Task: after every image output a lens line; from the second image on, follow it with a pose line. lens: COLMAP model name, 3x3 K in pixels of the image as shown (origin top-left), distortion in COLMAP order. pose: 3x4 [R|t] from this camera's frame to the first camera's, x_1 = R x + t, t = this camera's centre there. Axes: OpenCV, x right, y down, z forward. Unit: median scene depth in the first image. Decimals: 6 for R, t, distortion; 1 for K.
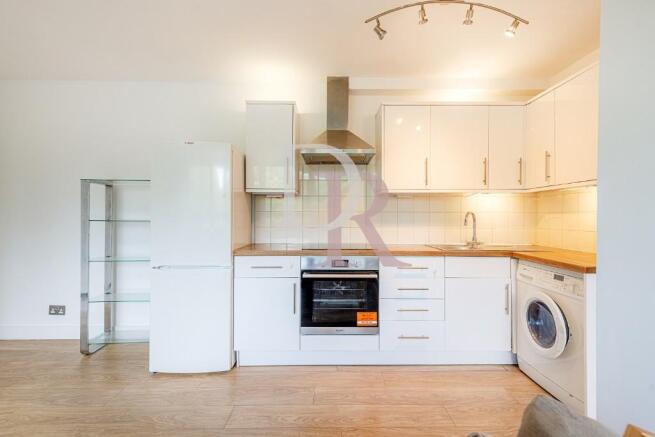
lens RADIAL K [[298.6, 0, 327.3], [0, 298.6, 217.4], [0, 0, 1]] dist [0.006305, 0.000392]
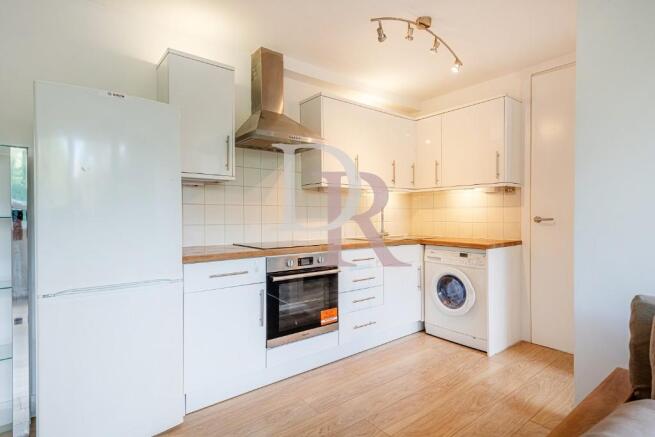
lens RADIAL K [[348.7, 0, 327.9], [0, 348.7, 217.3], [0, 0, 1]] dist [0.016018, 0.000160]
pose [[0.778578, -0.008463, 0.627490, -0.579636], [0.005296, 0.999962, 0.006915, 0.011233], [-0.627525, -0.002061, 0.778594, 0.120383]]
